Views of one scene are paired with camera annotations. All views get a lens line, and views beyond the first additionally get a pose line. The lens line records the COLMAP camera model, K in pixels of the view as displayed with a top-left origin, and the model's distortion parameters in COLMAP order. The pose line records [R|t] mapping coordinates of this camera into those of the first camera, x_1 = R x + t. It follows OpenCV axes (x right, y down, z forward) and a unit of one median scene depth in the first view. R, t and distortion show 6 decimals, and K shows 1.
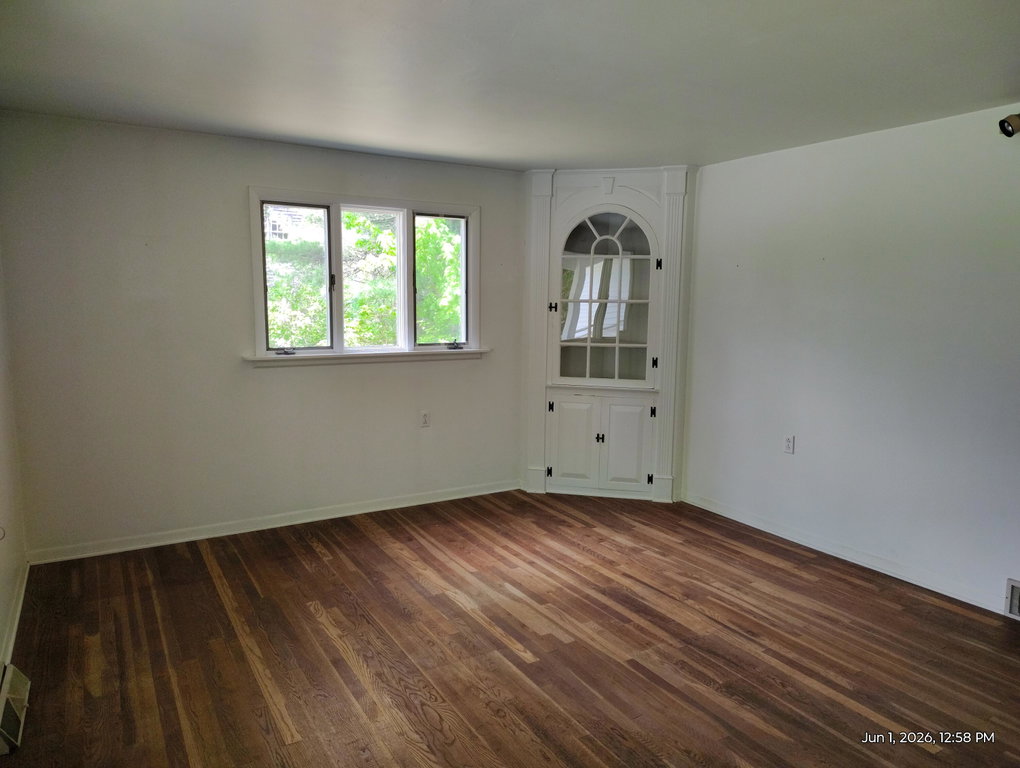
lens RADIAL K [[702.2, 0, 517.7], [0, 702.2, 378.8], [0, 0, 1]] dist [0.042915, -0.061125]
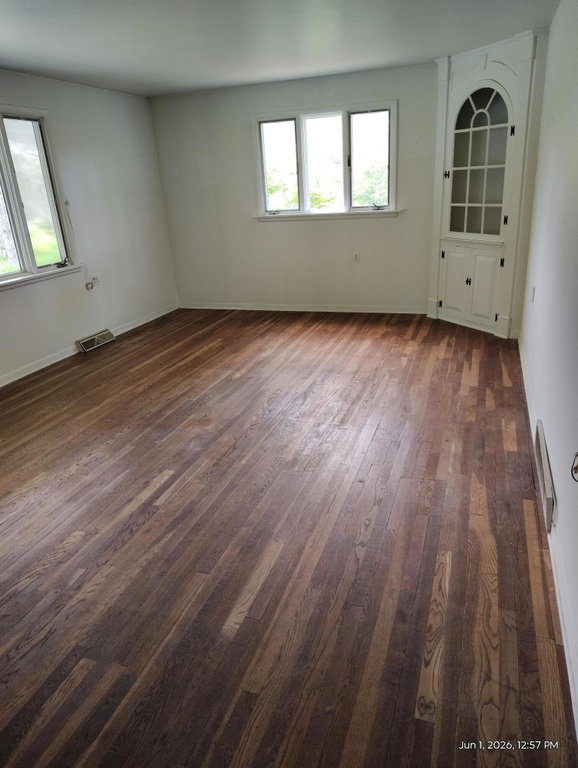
lens RADIAL K [[528.8, 0, 292.7], [0, 528.8, 383.8], [0, 0, 1]] dist [0.042915, -0.061125]
pose [[0.639629, 0.232581, -0.732653, 0.725045], [-0.027279, 0.959395, 0.280744, -0.000586], [0.768199, -0.159586, 0.620002, 0.123203]]
